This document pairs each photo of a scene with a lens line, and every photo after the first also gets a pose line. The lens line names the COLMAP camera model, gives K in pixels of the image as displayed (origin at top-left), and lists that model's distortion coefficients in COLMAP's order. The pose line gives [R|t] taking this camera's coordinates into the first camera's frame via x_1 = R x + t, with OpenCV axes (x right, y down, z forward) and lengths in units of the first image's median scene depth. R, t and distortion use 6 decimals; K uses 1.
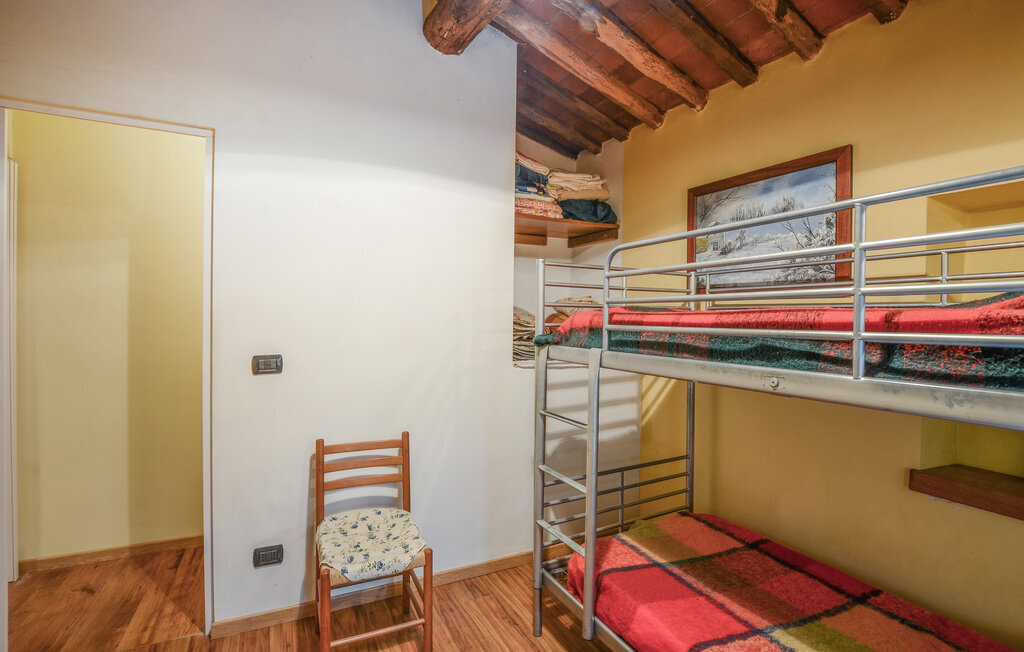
lens RADIAL K [[478.2, 0, 512.6], [0, 478.2, 310.6], [0, 0, 1]] dist [-0.016976, 0.000722]
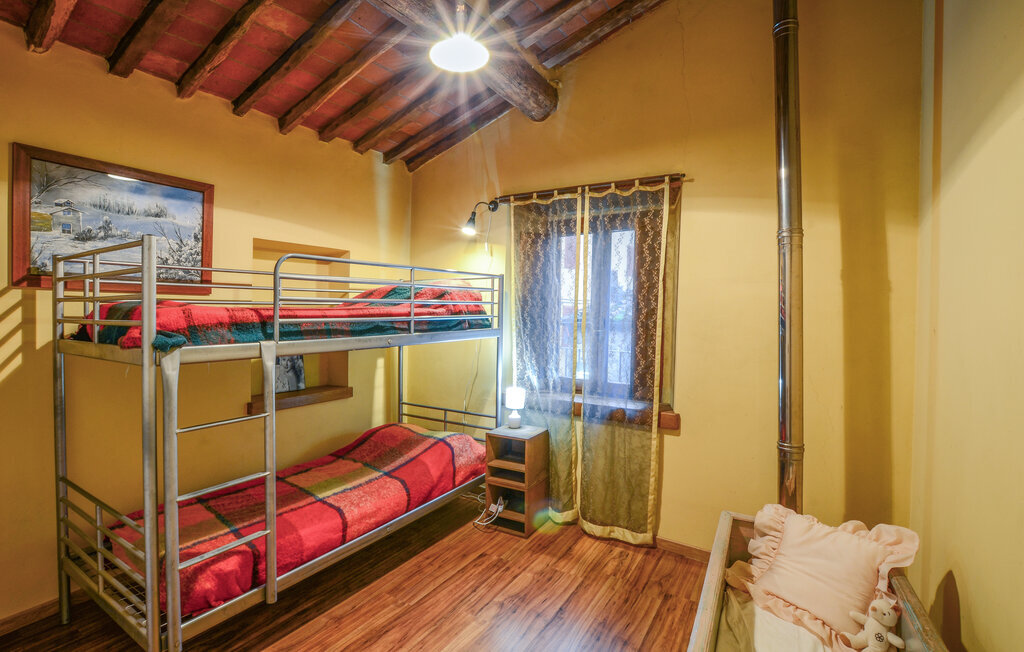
lens RADIAL K [[464.3, 0, 512.0], [0, 464.3, 326.0], [0, 0, 1]] dist [-0.021397, 0.001376]
pose [[-0.506412, -0.038561, 0.861429, -0.897889], [-0.016474, 0.999250, 0.035045, -0.001238], [-0.862134, 0.003556, -0.506668, 0.927646]]
